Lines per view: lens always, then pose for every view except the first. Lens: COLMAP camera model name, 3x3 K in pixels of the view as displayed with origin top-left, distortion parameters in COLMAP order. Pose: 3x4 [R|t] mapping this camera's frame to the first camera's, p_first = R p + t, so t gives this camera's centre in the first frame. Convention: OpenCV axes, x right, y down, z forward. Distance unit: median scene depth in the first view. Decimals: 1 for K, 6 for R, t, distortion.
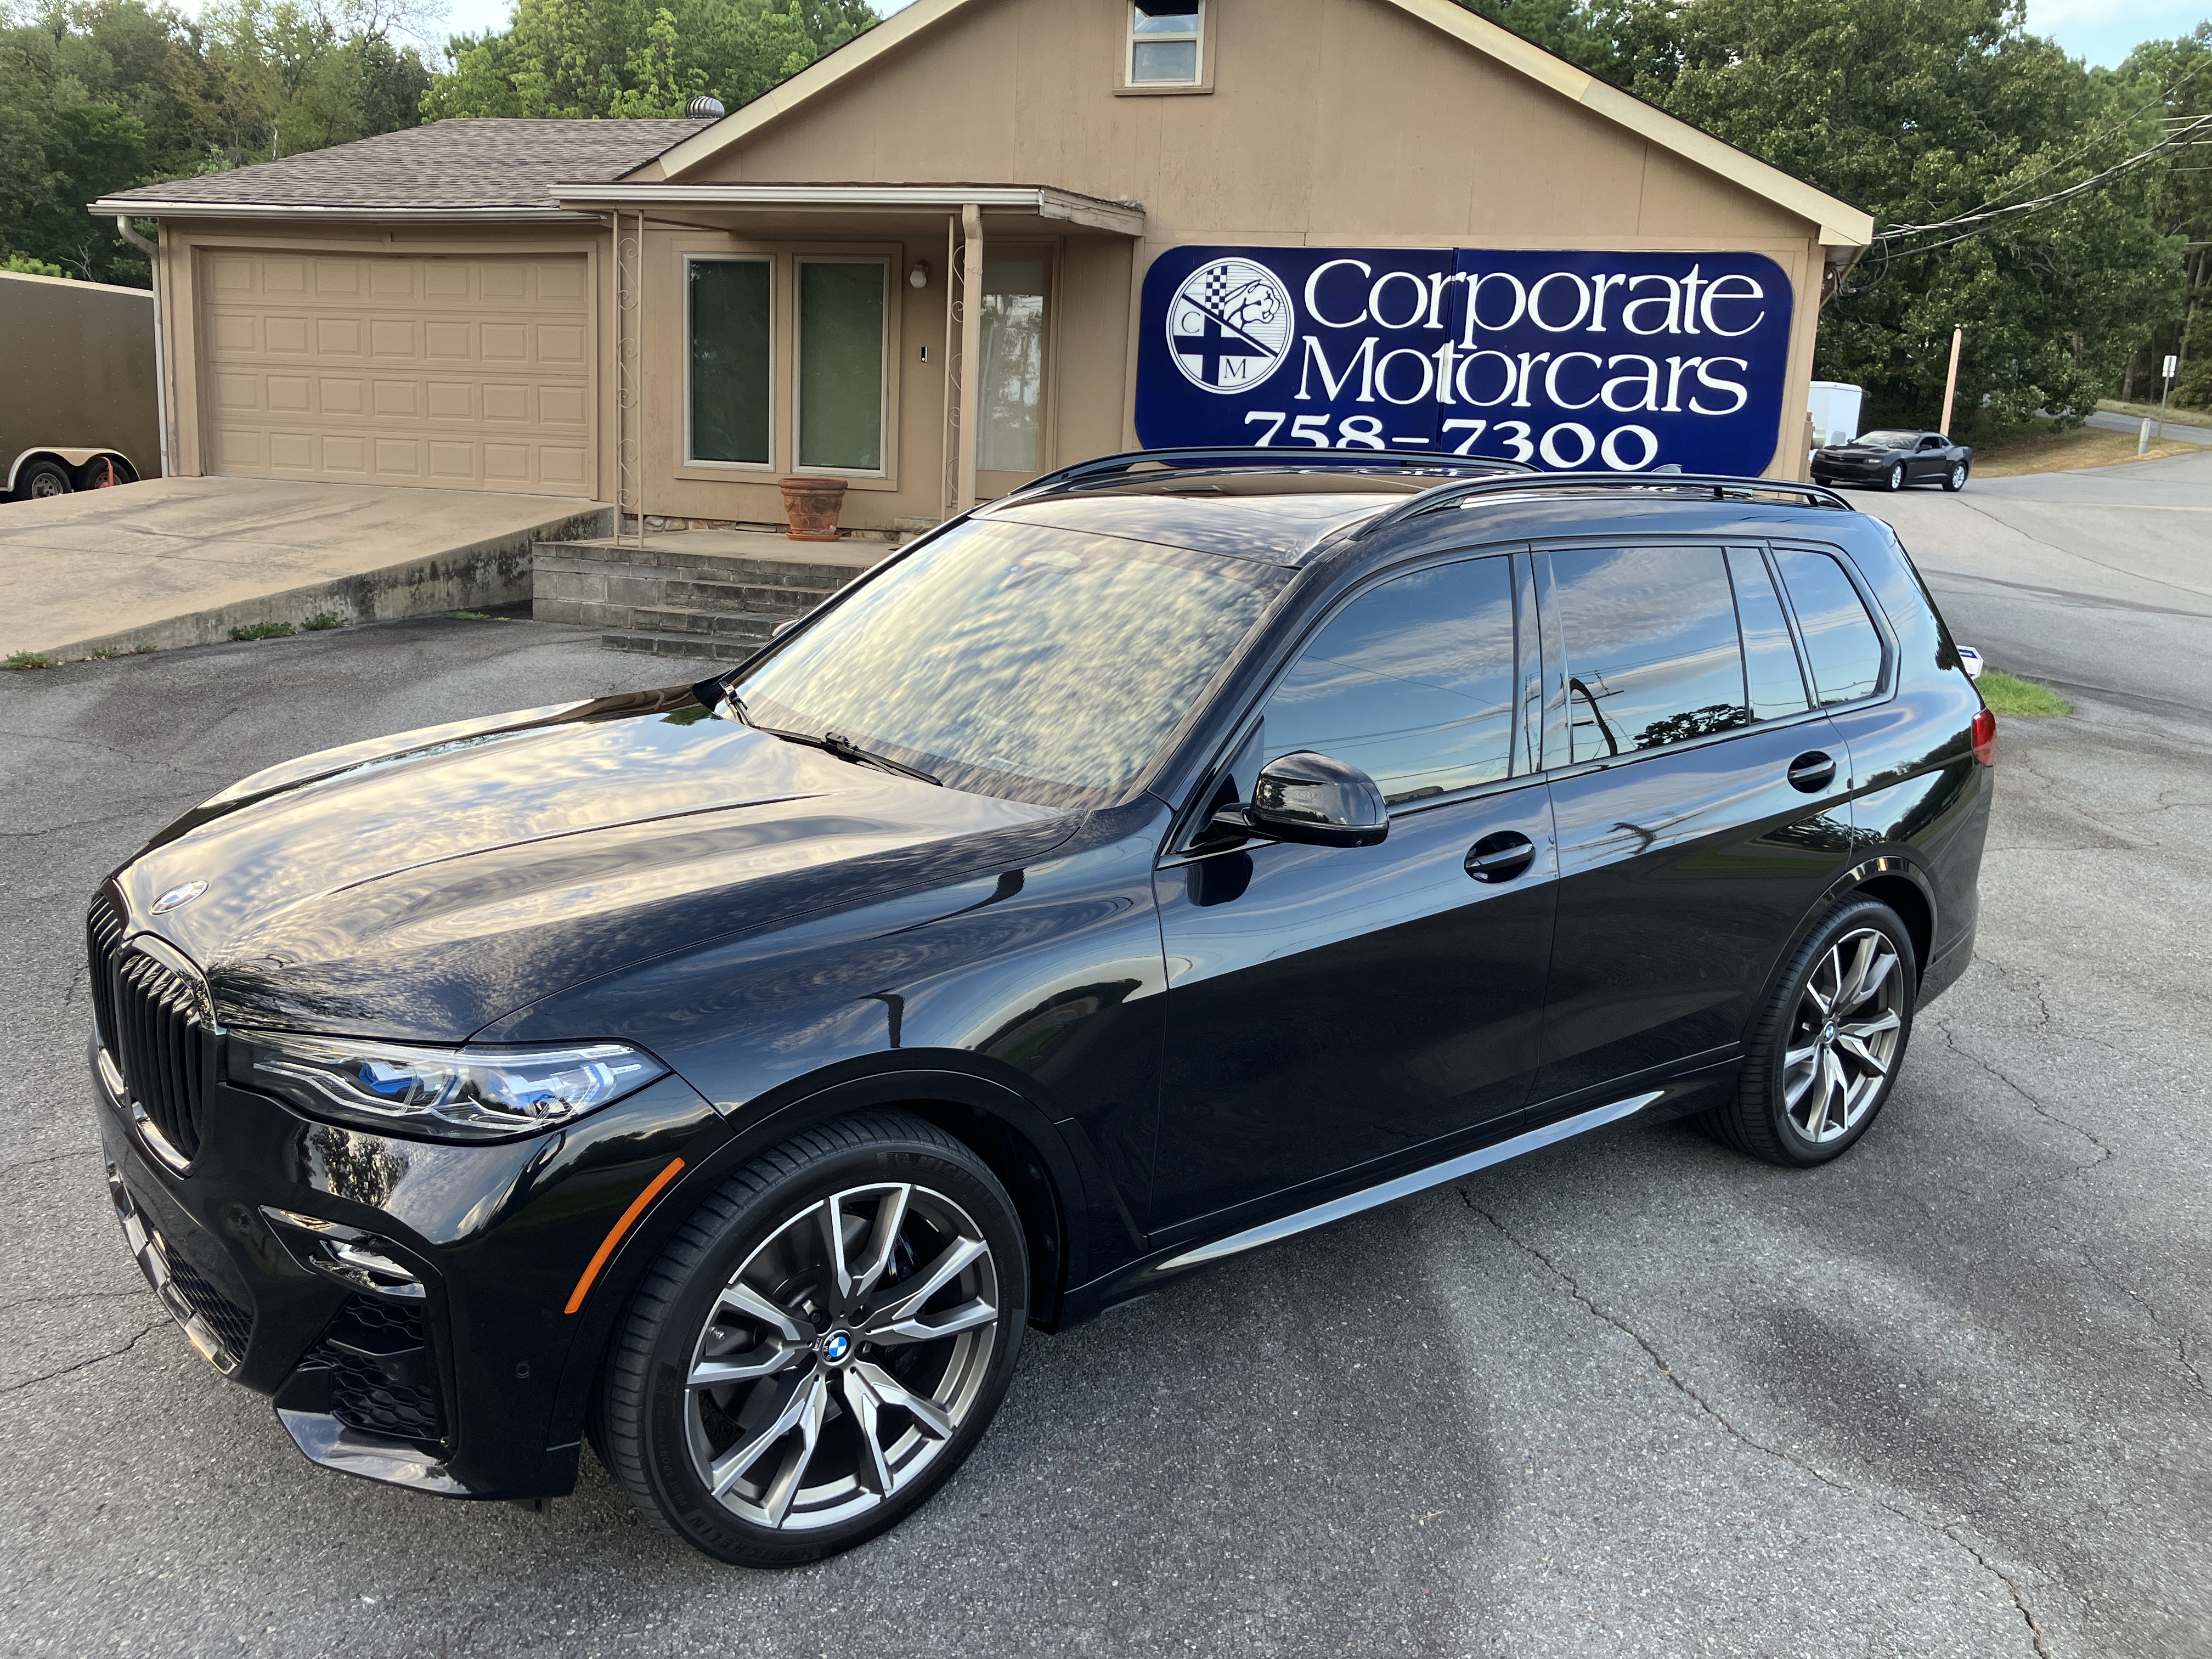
lens RADIAL K [[1806.9, 0, 1106.0], [0, 1806.9, 829.5], [0, 0, 1]] dist [0.012413, 0.008807]
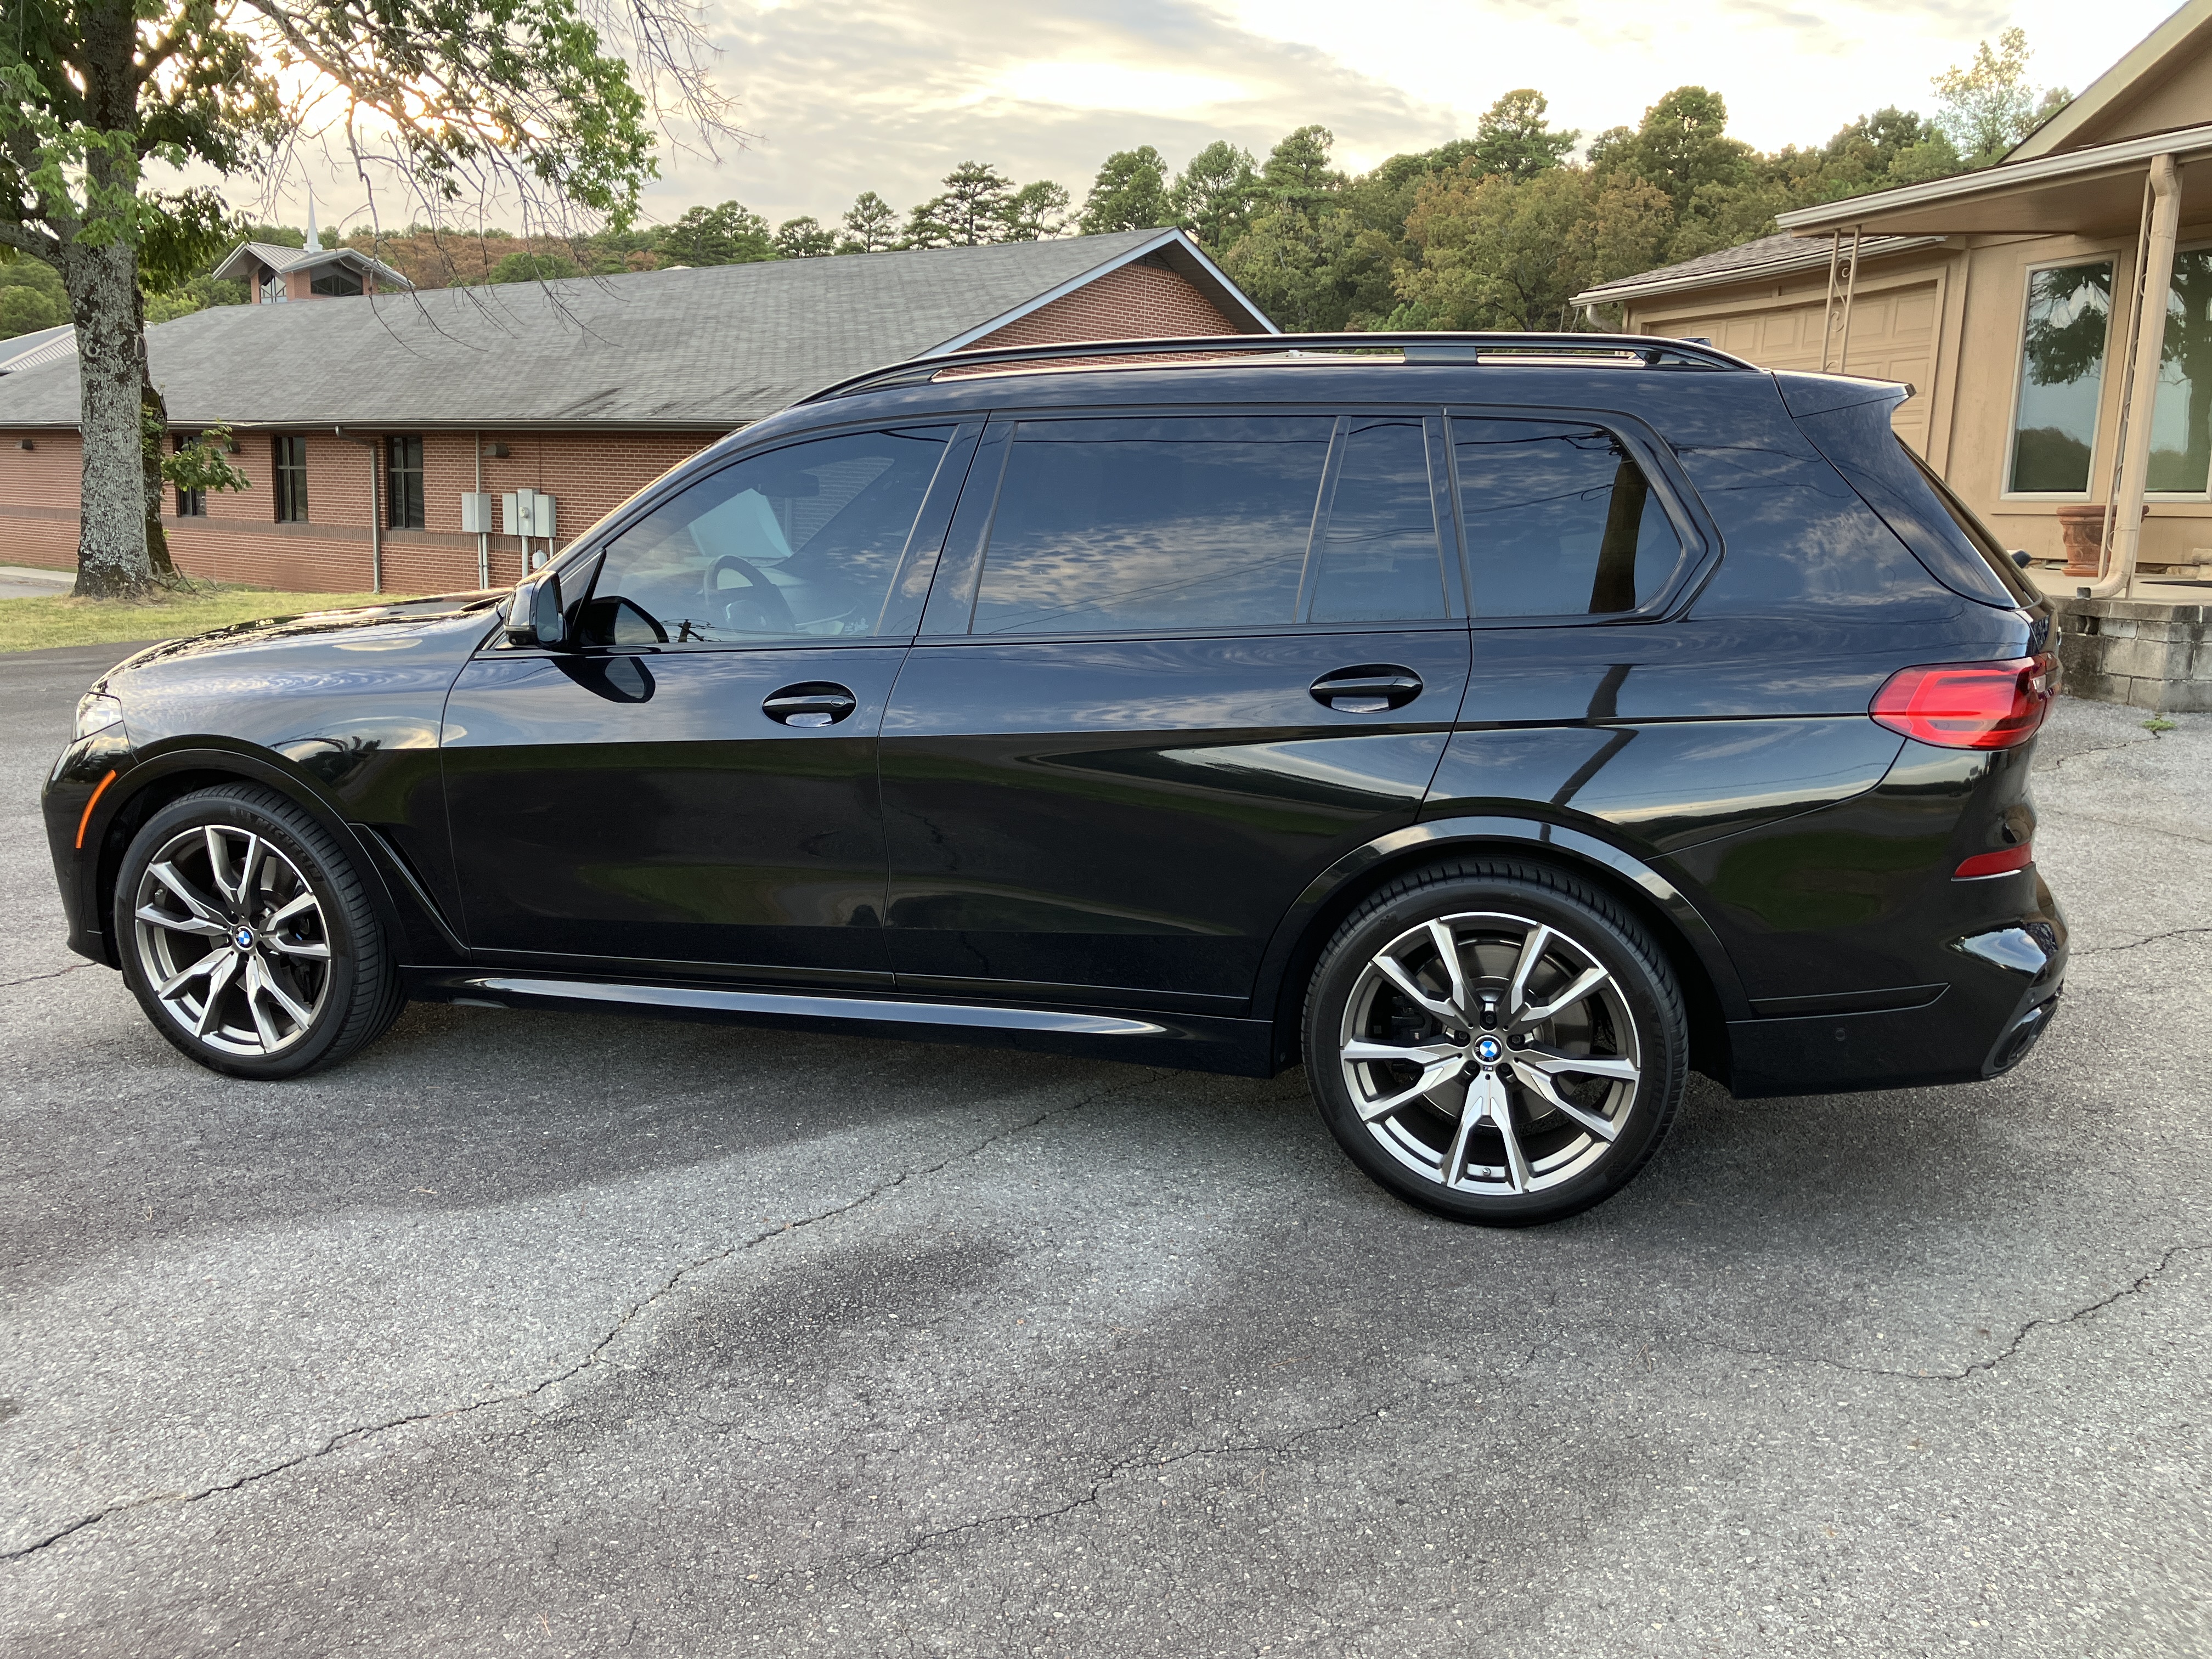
lens RADIAL K [[1811.8, 0, 1106.0], [0, 1811.8, 829.5], [0, 0, 1]] dist [0.004301, -0.003100]
pose [[0.571427, 0.113116, -0.812820, 1.147030], [-0.154630, 0.987555, 0.028725, 0.029920], [0.805953, 0.109272, 0.581807, 0.524211]]
